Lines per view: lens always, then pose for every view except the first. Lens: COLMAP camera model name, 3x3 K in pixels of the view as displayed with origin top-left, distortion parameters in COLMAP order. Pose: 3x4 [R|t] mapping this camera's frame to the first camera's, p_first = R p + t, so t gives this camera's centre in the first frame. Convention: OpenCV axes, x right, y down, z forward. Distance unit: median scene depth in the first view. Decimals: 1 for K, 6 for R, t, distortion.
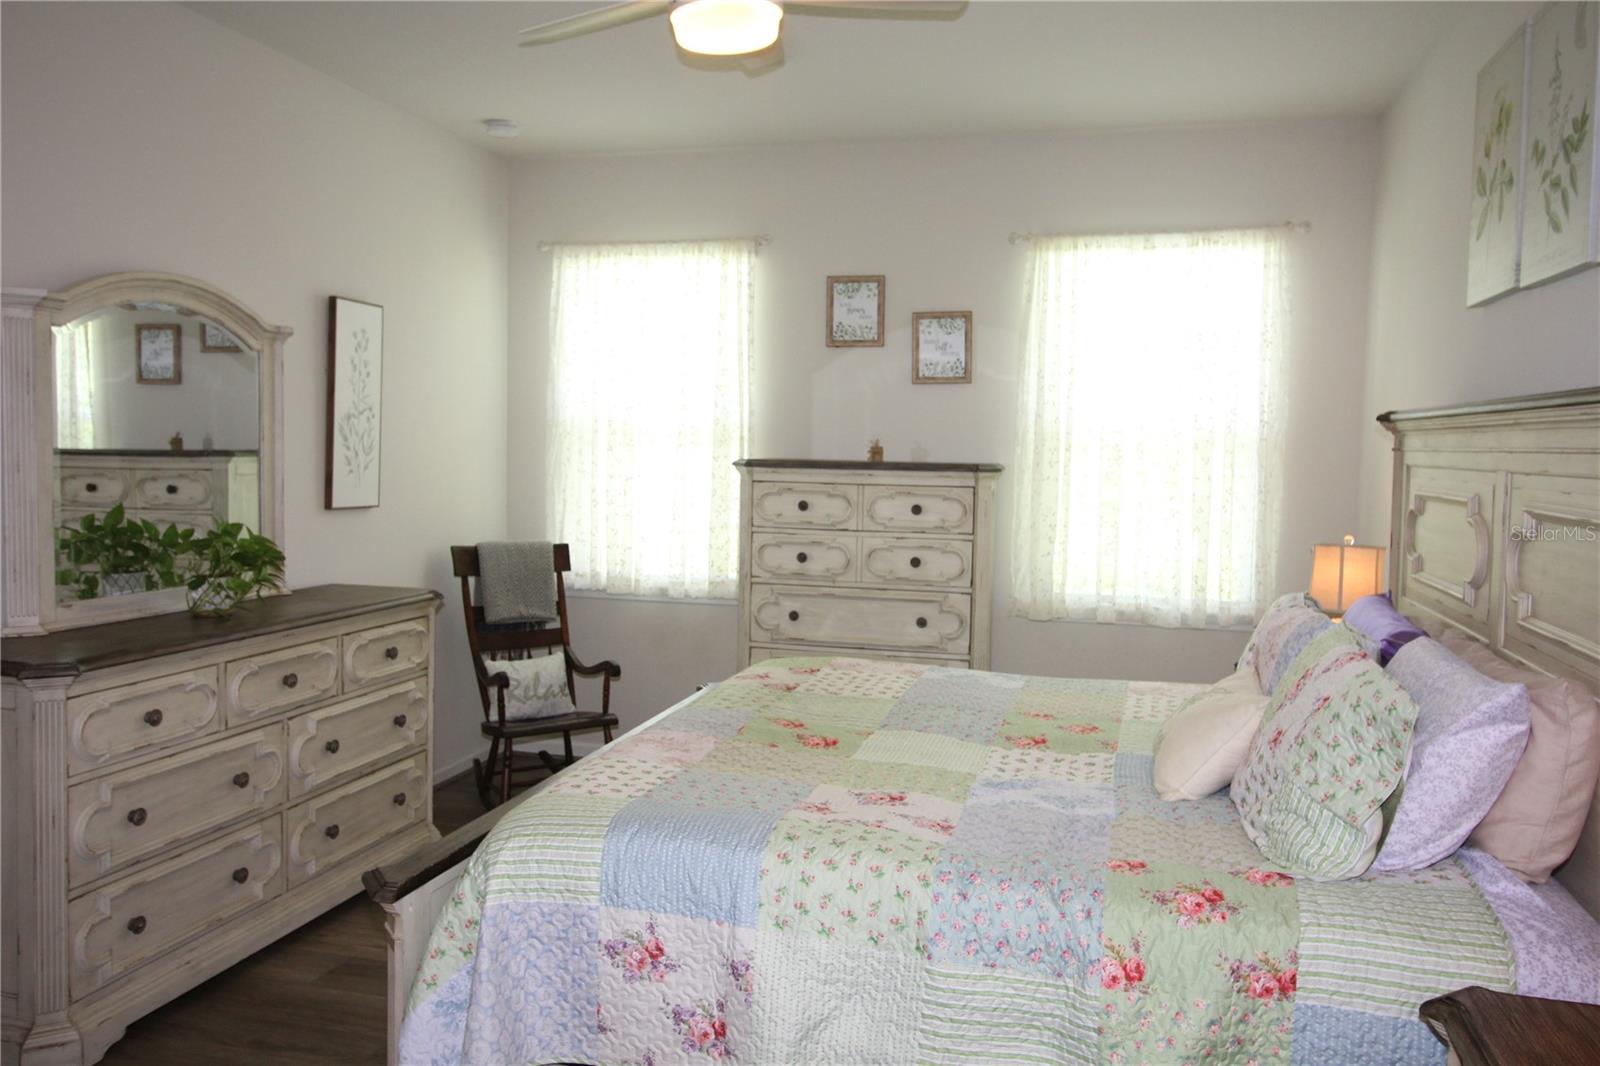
lens RADIAL K [[1211.3, 0, 793.6], [0, 1211.3, 518.1], [0, 0, 1]] dist [0.008399, -0.008771]
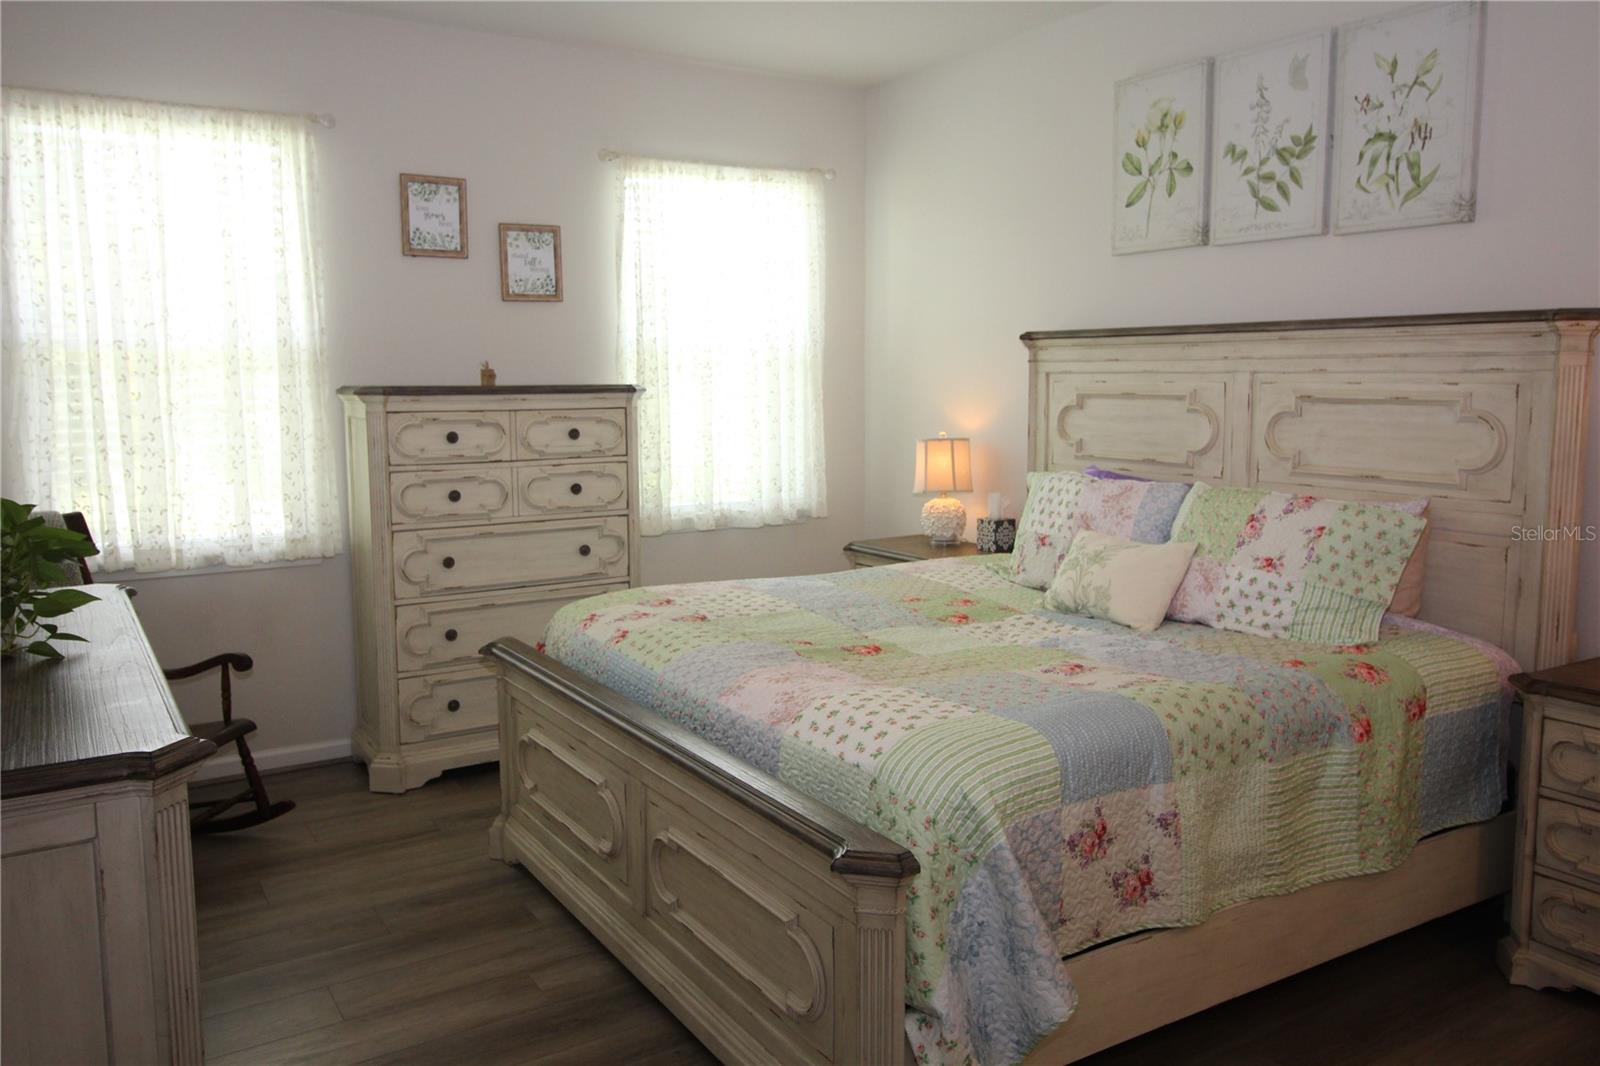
lens RADIAL K [[1211.3, 0, 801.4], [0, 1211.3, 525.3], [0, 0, 1]] dist [0.008399, -0.008771]
pose [[0.678745, -0.111382, 0.725878, -0.464922], [0.061813, 0.993589, 0.094661, -0.014416], [-0.731768, -0.019382, 0.681279, 0.206134]]
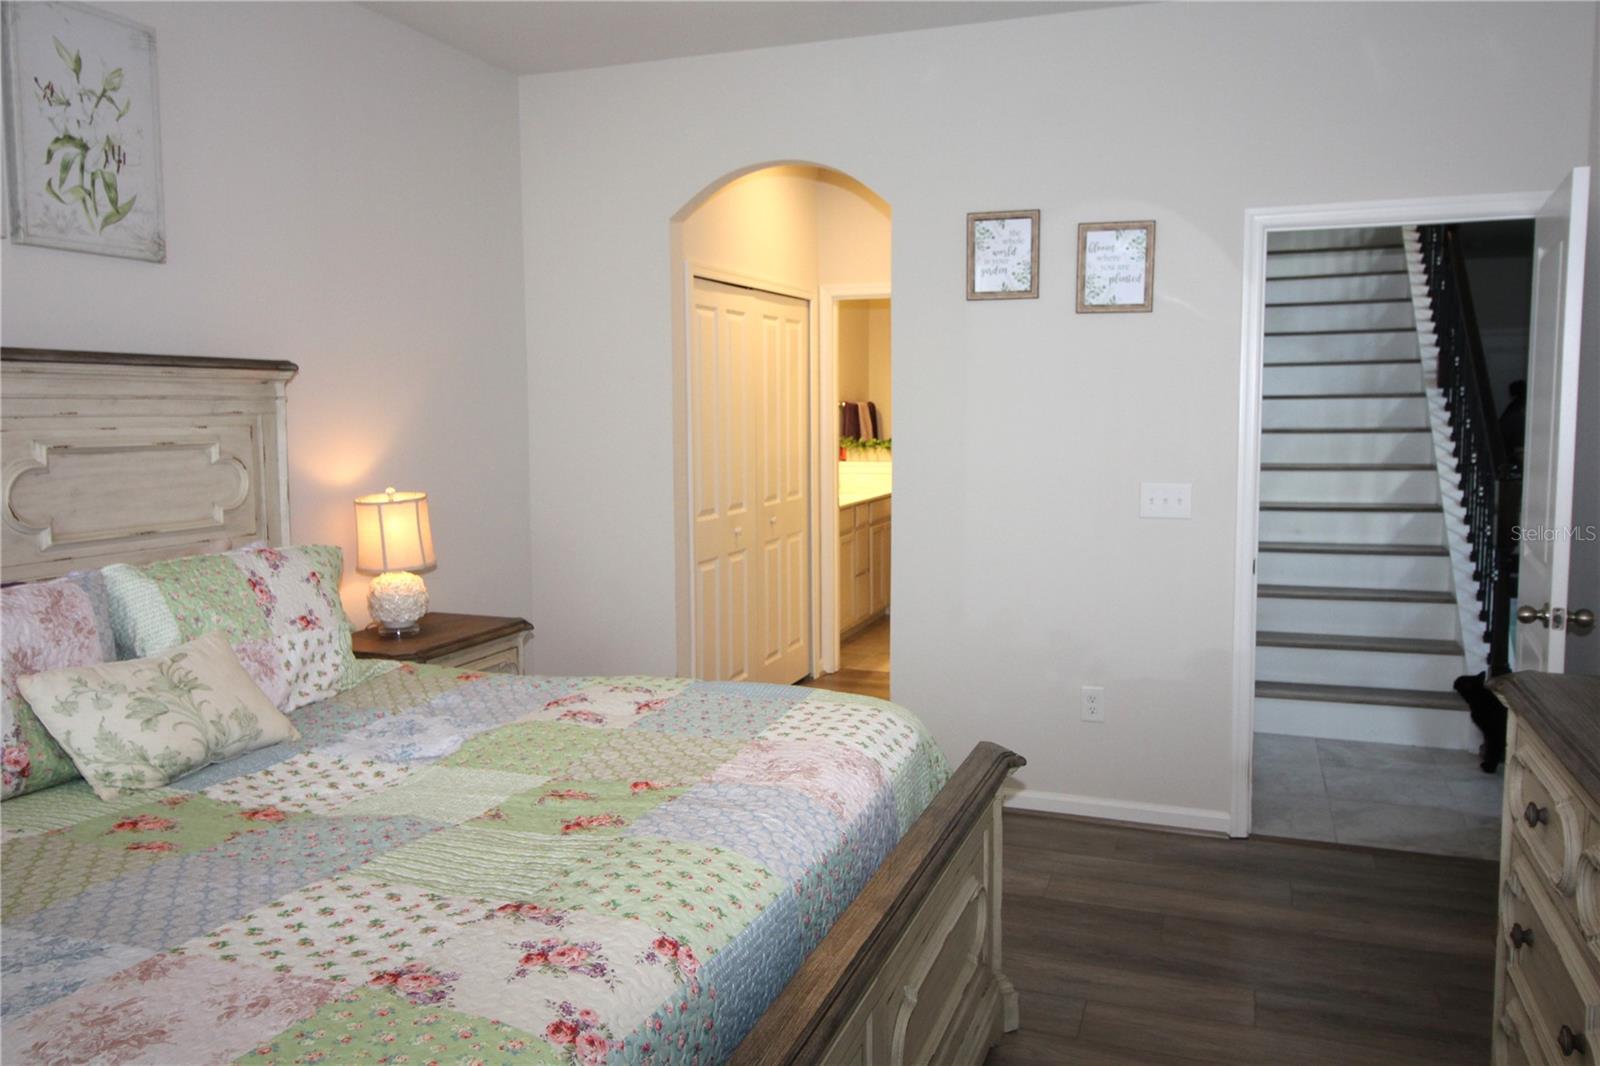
lens RADIAL K [[1211.3, 0, 795.2], [0, 1211.3, 528.0], [0, 0, 1]] dist [0.008399, -0.008771]
pose [[-0.995972, -0.018543, 0.087732, -0.104932], [-0.004131, 0.986835, 0.161678, -0.061549], [-0.089575, 0.160664, -0.982936, 1.049914]]
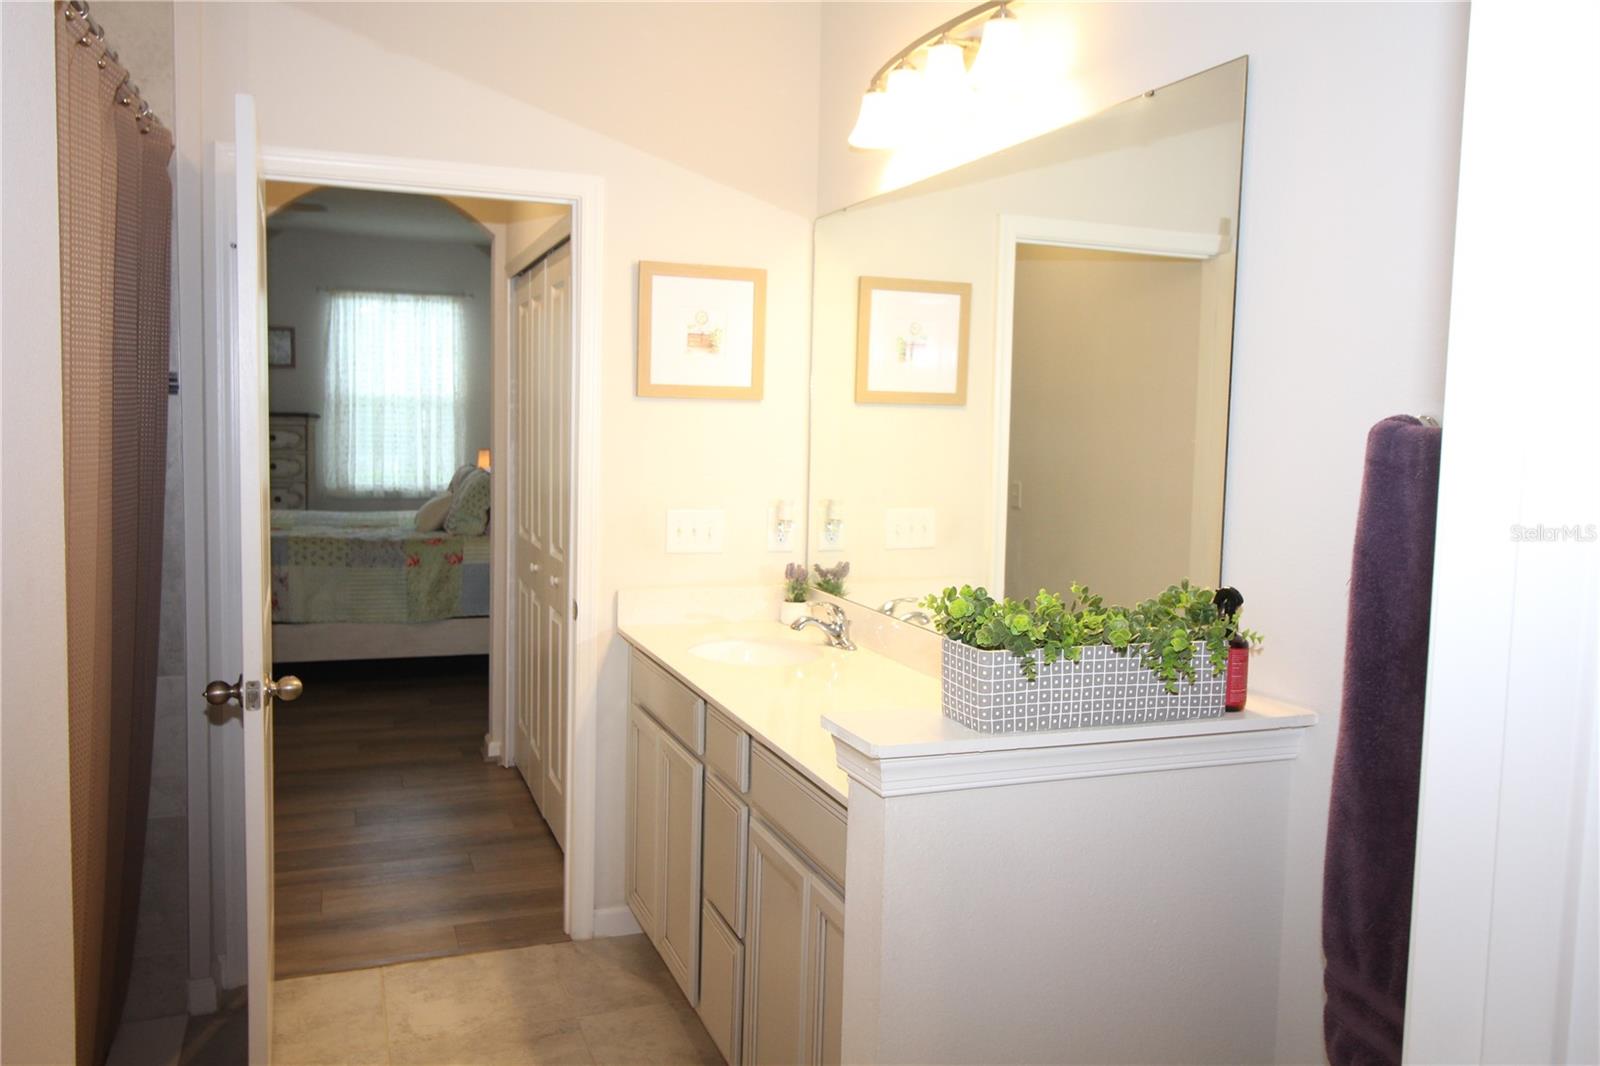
lens RADIAL K [[1211.3, 0, 801.5], [0, 1211.3, 518.1], [0, 0, 1]] dist [0.008399, -0.008771]
pose [[0.806276, -0.045196, 0.589811, -0.330071], [0.024925, 0.998787, 0.042463, 0.054830], [-0.591015, -0.019536, 0.806424, -0.924509]]
